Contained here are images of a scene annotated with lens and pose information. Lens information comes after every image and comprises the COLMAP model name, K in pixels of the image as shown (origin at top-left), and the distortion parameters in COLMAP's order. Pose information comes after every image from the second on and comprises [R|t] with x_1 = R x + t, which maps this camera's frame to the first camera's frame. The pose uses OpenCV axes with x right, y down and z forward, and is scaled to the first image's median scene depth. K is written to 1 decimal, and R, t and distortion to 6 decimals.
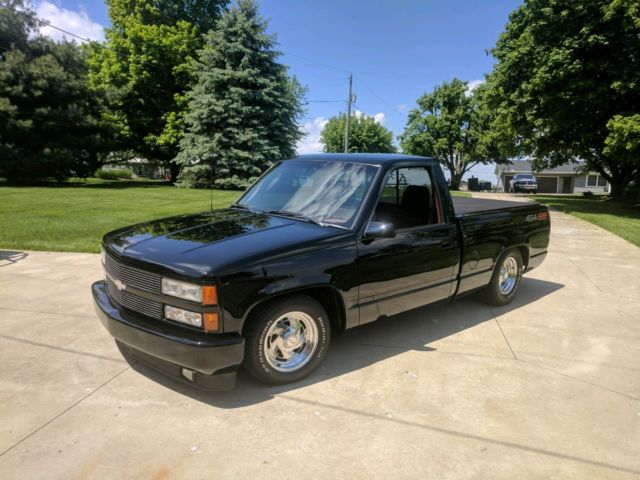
lens RADIAL K [[486.9, 0, 325.6], [0, 486.9, 238.9], [0, 0, 1]] dist [-0.016932, 0.032942]
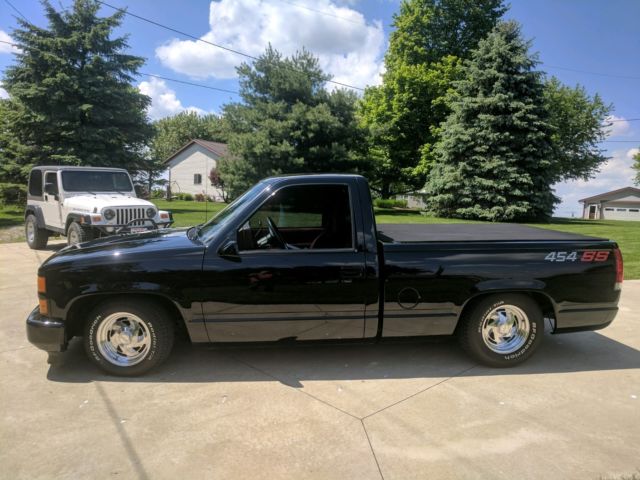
lens RADIAL K [[486.9, 0, 322.3], [0, 486.9, 241.0], [0, 0, 1]] dist [-0.016932, 0.032942]
pose [[0.810586, 0.053087, -0.583209, 0.127853], [-0.087417, 0.995694, -0.030865, -0.002806], [0.579059, 0.076001, 0.811736, 0.045475]]
